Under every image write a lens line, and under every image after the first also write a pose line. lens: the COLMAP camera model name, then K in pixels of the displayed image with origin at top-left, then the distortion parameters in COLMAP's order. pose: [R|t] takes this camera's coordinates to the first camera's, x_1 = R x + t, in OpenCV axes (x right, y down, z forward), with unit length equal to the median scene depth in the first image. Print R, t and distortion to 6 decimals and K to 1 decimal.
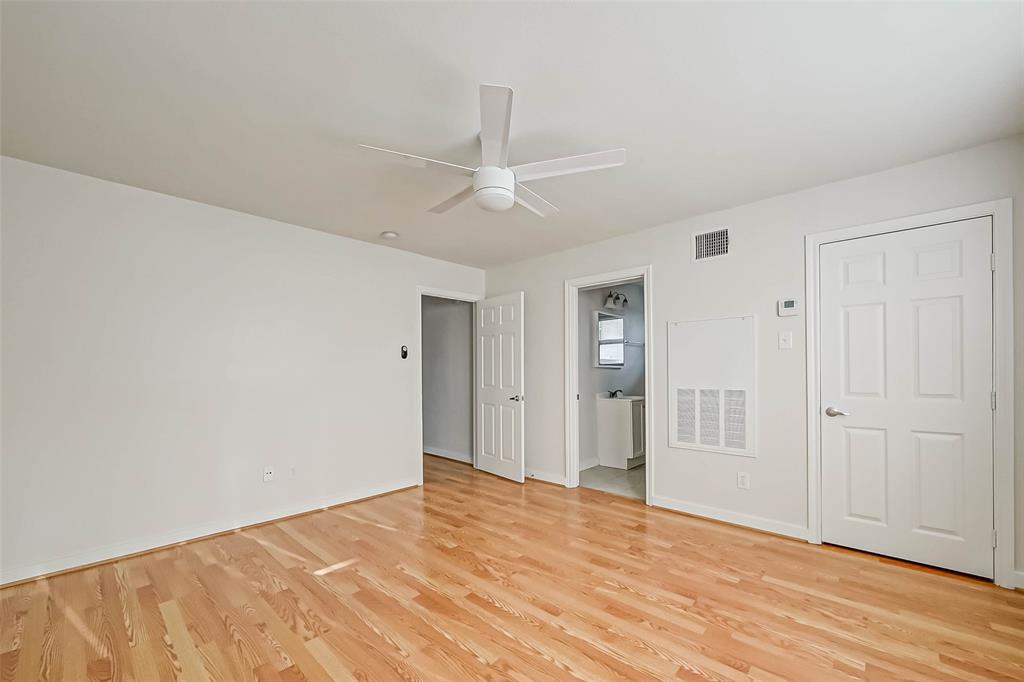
lens RADIAL K [[422.4, 0, 515.5], [0, 422.4, 369.4], [0, 0, 1]] dist [-0.000949, -0.000178]
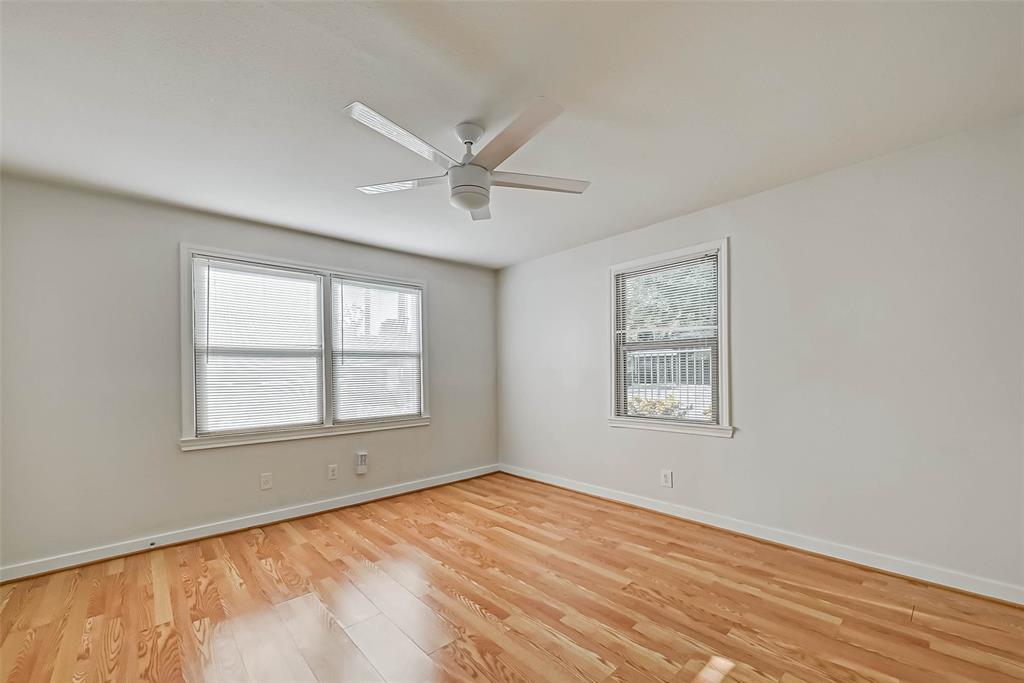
lens RADIAL K [[422.4, 0, 515.5], [0, 422.4, 369.9], [0, 0, 1]] dist [-0.000949, -0.000178]
pose [[-0.996082, 0.025258, 0.084752, -0.232956], [0.024763, 0.999670, -0.006883, 0.004908], [-0.084898, -0.004757, -0.996378, 2.006472]]
